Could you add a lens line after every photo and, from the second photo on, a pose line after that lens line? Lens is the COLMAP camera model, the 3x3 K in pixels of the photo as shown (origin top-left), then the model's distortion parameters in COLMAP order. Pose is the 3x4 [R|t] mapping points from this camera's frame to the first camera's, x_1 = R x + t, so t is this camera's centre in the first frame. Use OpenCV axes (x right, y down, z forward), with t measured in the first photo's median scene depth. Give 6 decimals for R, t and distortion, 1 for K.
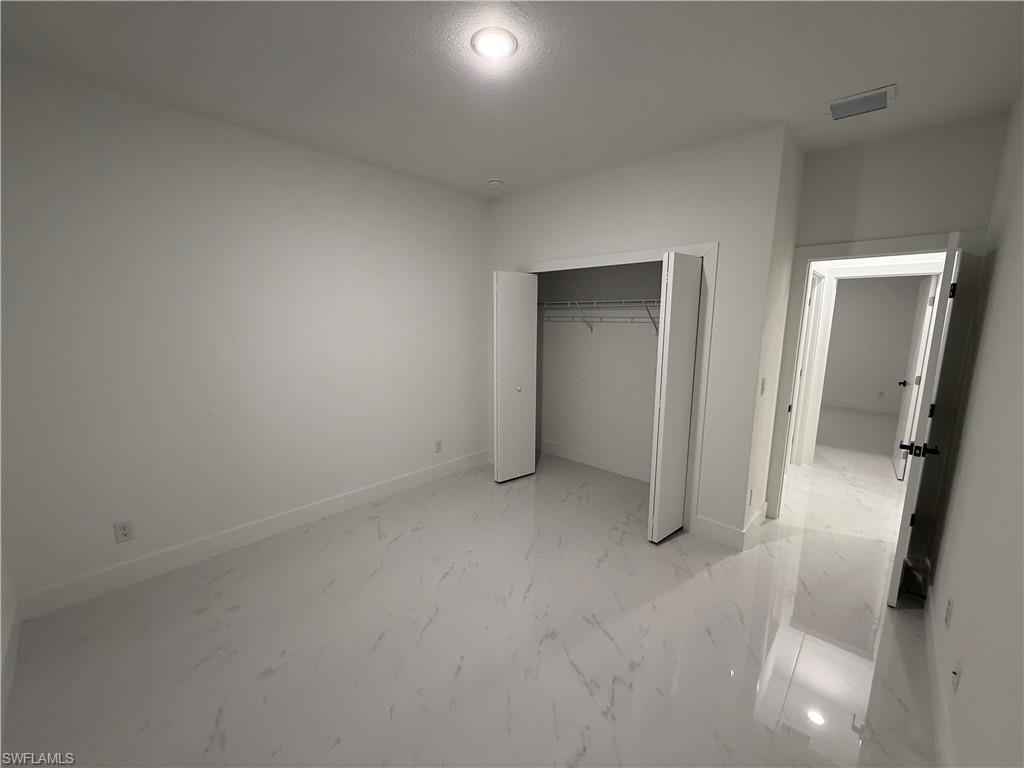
lens RADIAL K [[407.1, 0, 512.0], [0, 407.1, 384.0], [0, 0, 1]] dist [0.000135, 0.000114]
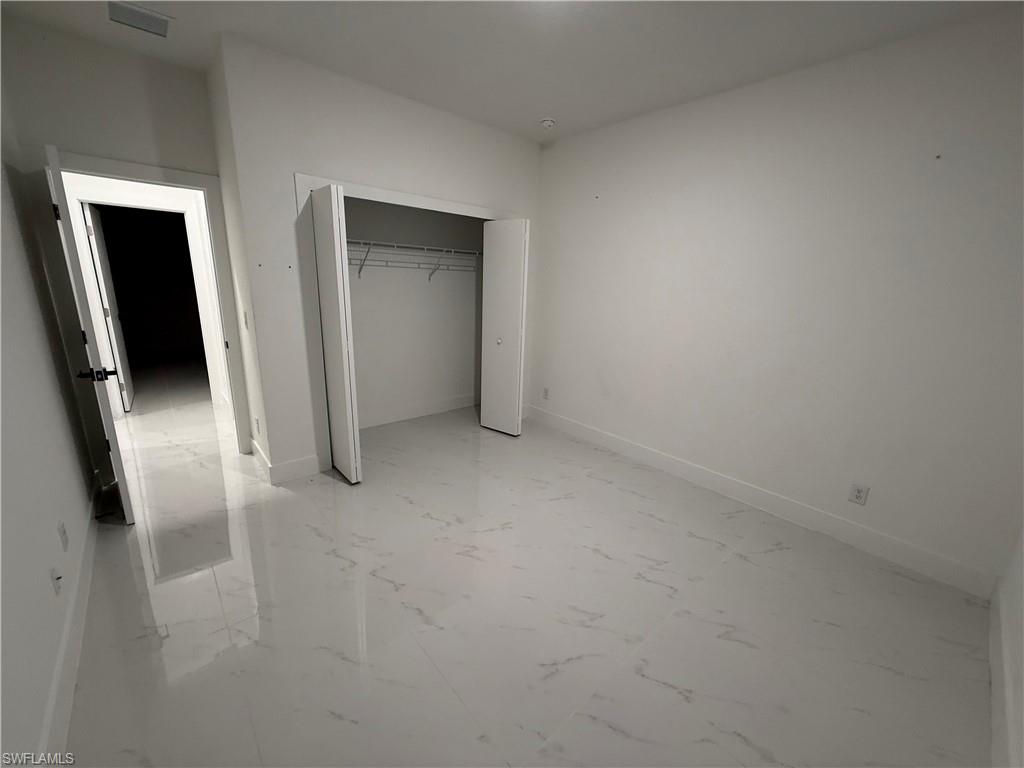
lens RADIAL K [[407.1, 0, 512.0], [0, 407.1, 384.0], [0, 0, 1]] dist [0.000135, 0.000114]
pose [[-0.081279, 0.255222, -0.963460, 1.290512], [-0.198985, 0.943043, 0.266600, -0.205769], [0.976626, 0.213383, -0.025864, 1.378133]]
